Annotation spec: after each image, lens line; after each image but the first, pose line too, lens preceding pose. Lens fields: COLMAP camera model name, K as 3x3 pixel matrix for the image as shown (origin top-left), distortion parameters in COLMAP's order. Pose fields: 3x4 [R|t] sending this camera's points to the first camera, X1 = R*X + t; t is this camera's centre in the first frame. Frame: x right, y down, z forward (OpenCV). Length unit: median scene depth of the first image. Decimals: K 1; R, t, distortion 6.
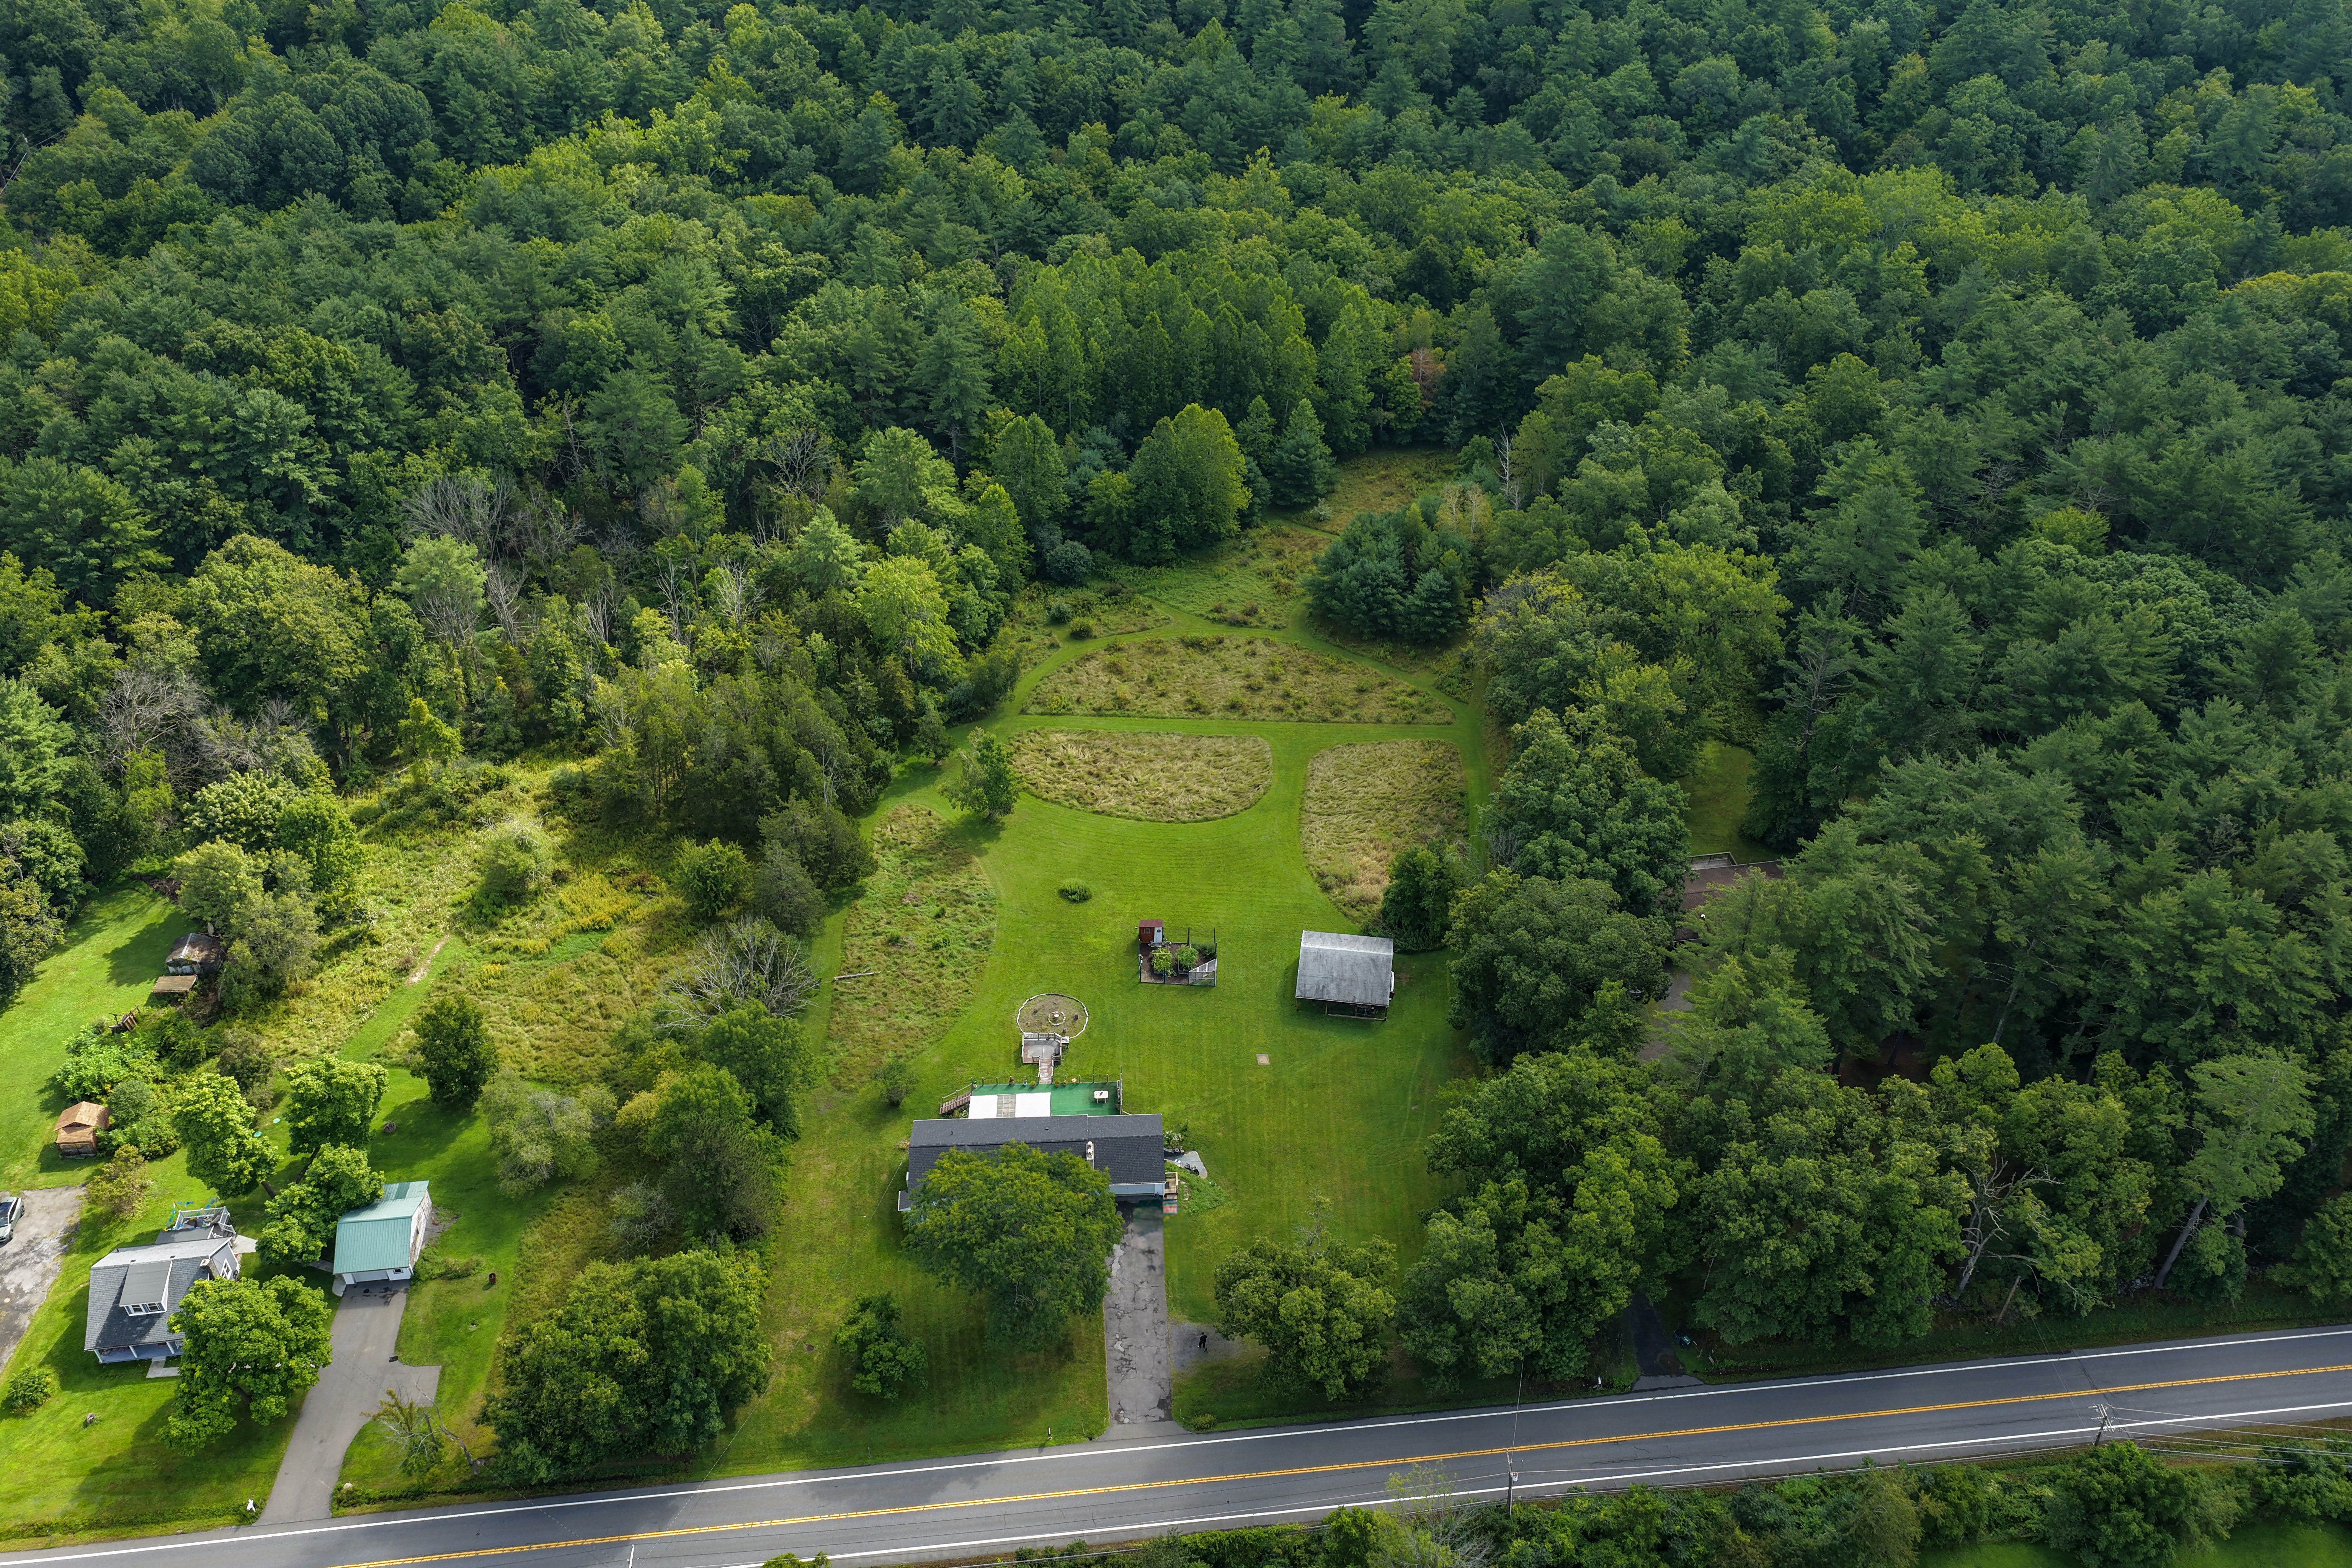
lens RADIAL K [[1925.0, 0, 1187.2], [0, 1925.0, 775.8], [0, 0, 1]] dist [0.002605, 0.002785]
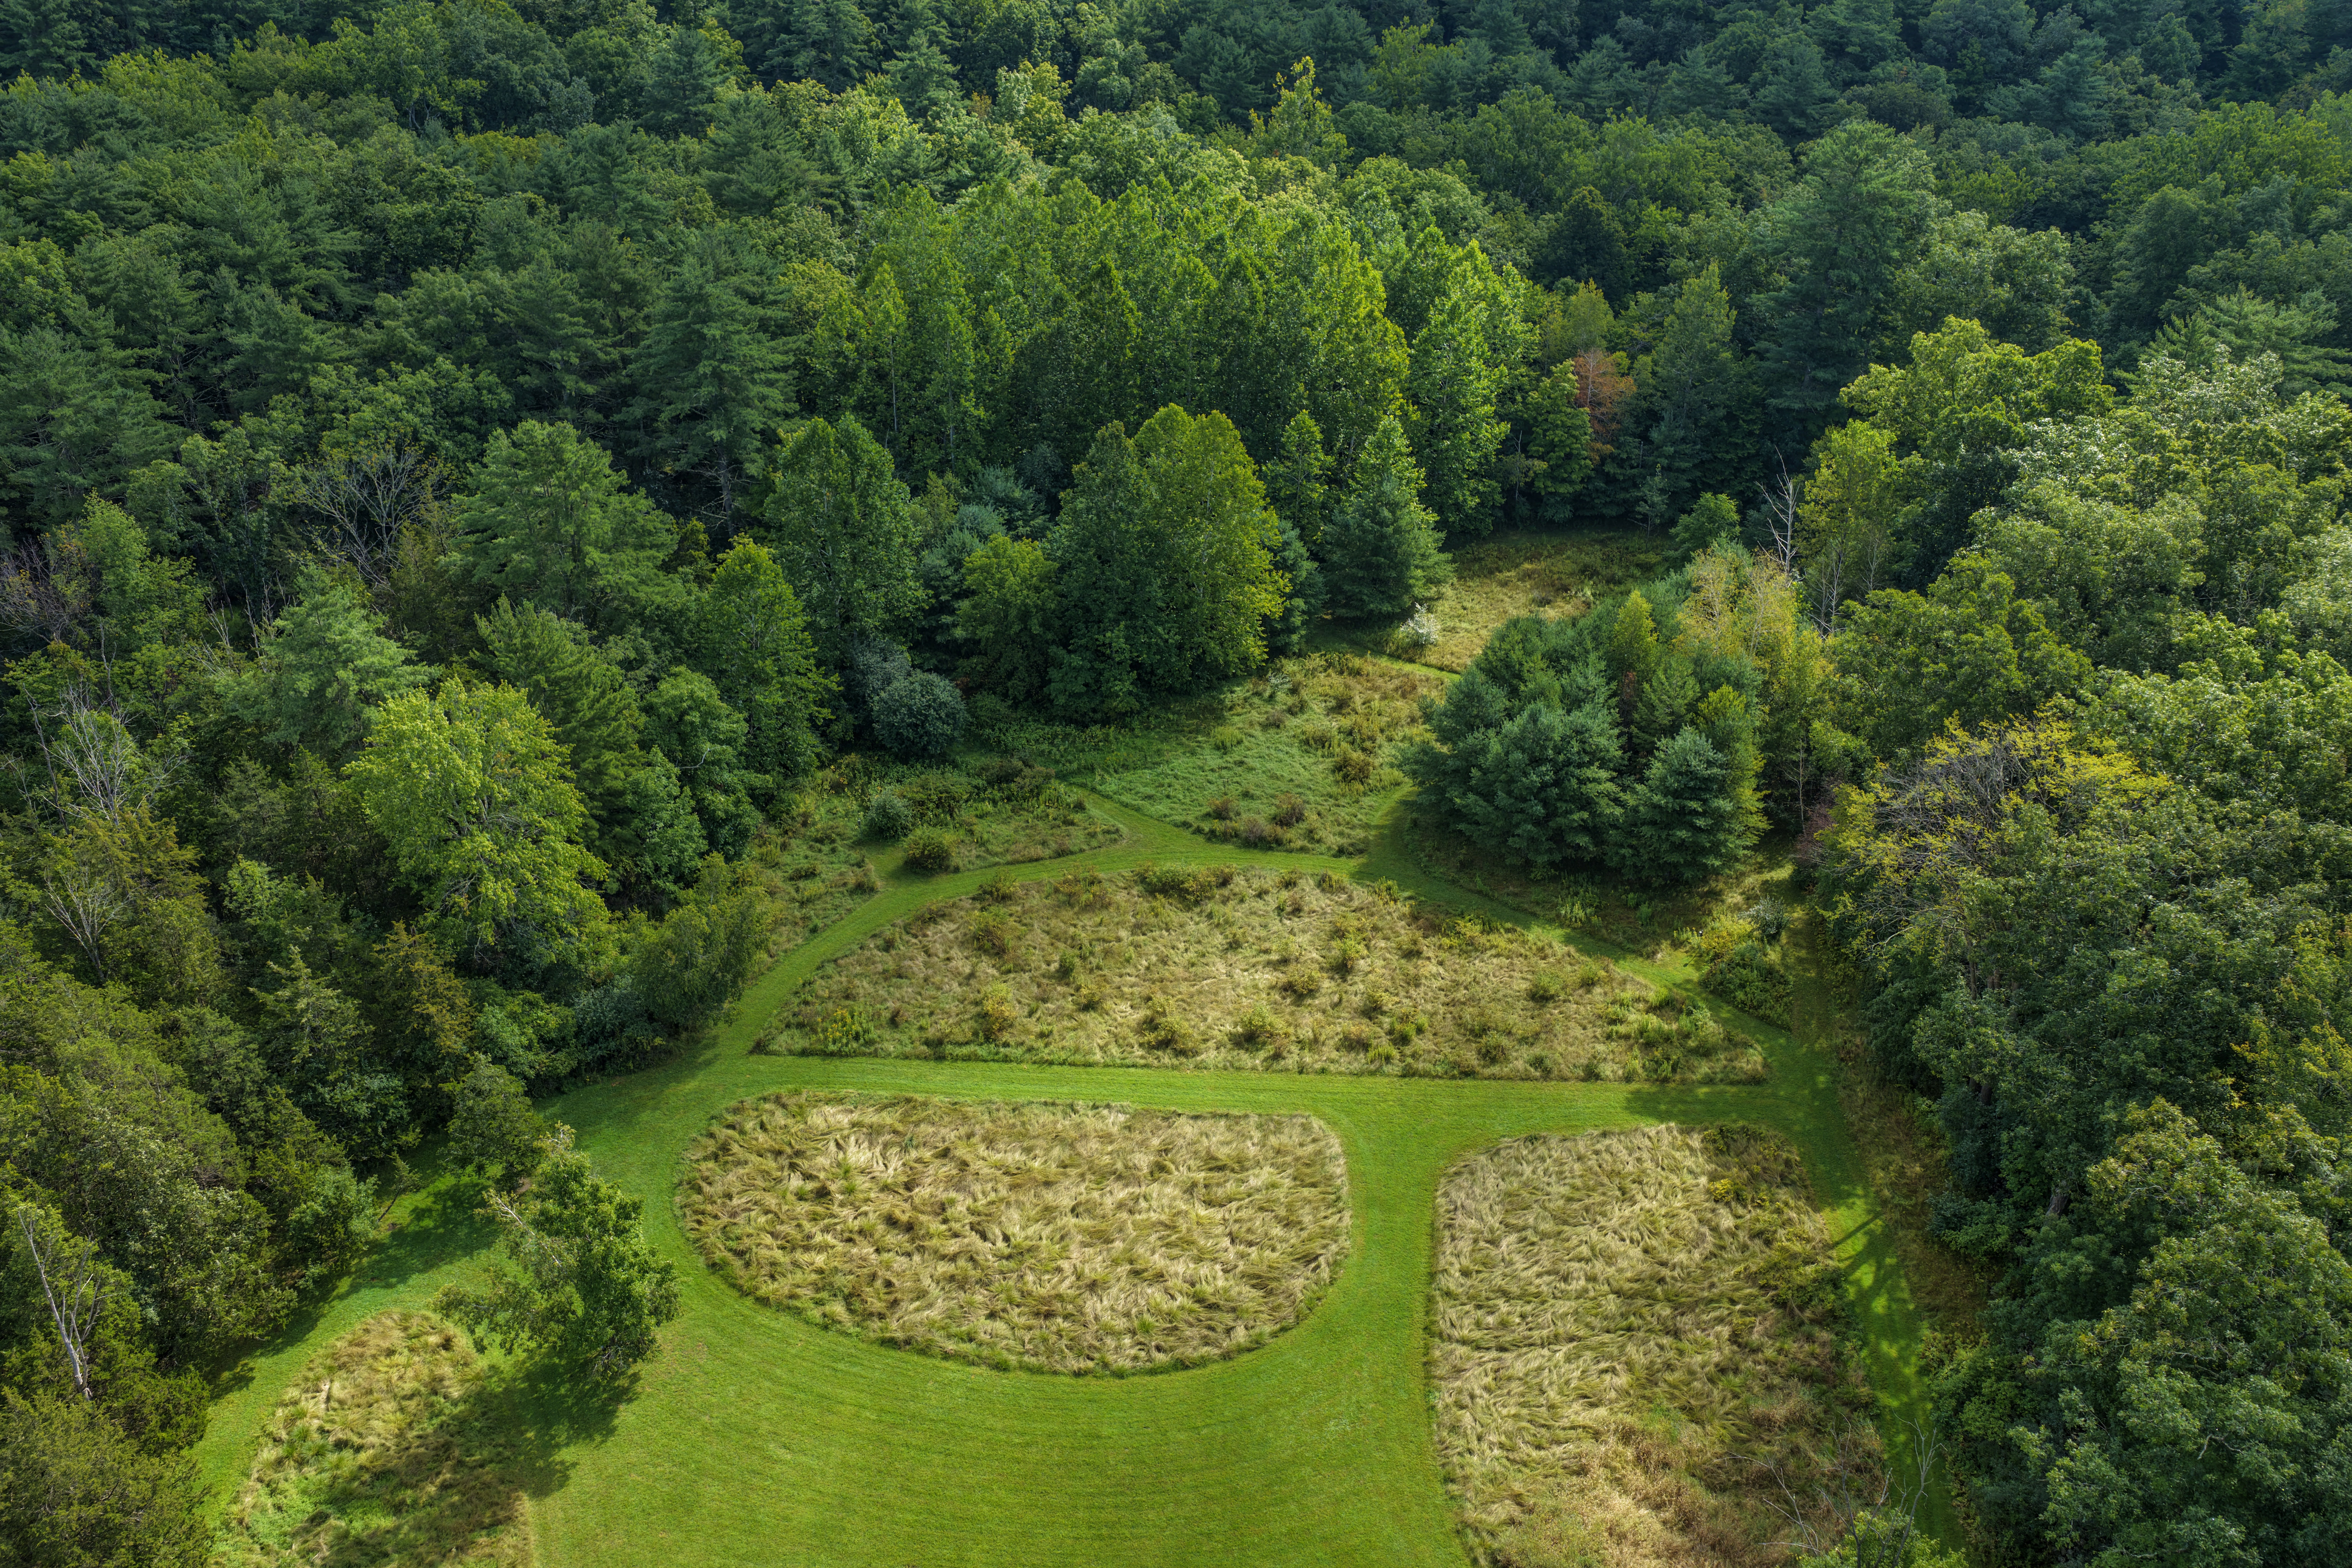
lens RADIAL K [[1925.0, 0, 1179.2], [0, 1925.0, 790.4], [0, 0, 1]] dist [0.002605, 0.002785]
pose [[0.999885, 0.006742, -0.013591, 0.012178], [-0.008057, 0.995033, -0.099214, -0.044418], [0.012854, 0.099312, 0.994973, 0.523439]]
